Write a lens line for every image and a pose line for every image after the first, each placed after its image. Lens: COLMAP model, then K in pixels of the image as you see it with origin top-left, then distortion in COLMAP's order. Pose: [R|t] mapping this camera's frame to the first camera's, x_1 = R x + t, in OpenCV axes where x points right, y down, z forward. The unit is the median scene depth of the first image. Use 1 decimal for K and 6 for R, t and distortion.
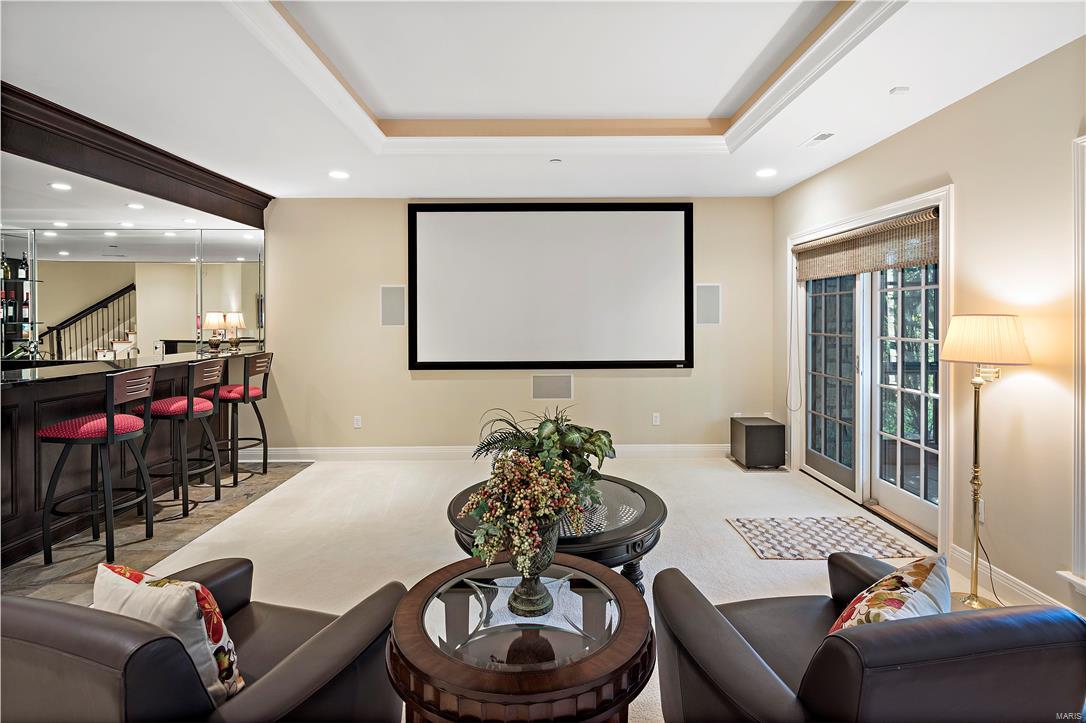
lens RADIAL K [[525.9, 0, 546.4], [0, 525.9, 317.9], [0, 0, 1]] dist [-0.000546, -0.000095]
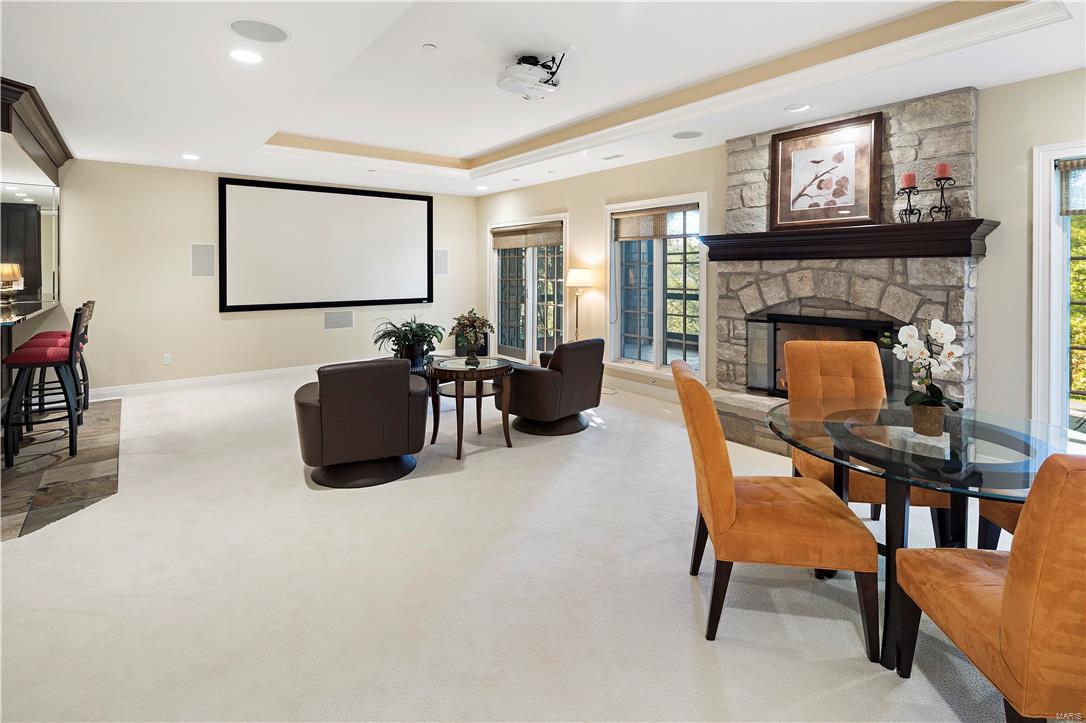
lens RADIAL K [[531.0, 0, 547.9], [0, 531.0, 273.0], [0, 0, 1]] dist [-0.000016, 0.000022]
pose [[0.791851, -0.001364, 0.610713, -0.442618], [-0.000310, 0.999996, 0.002635, 0.003582], [-0.610715, -0.002276, 0.791847, -0.486673]]
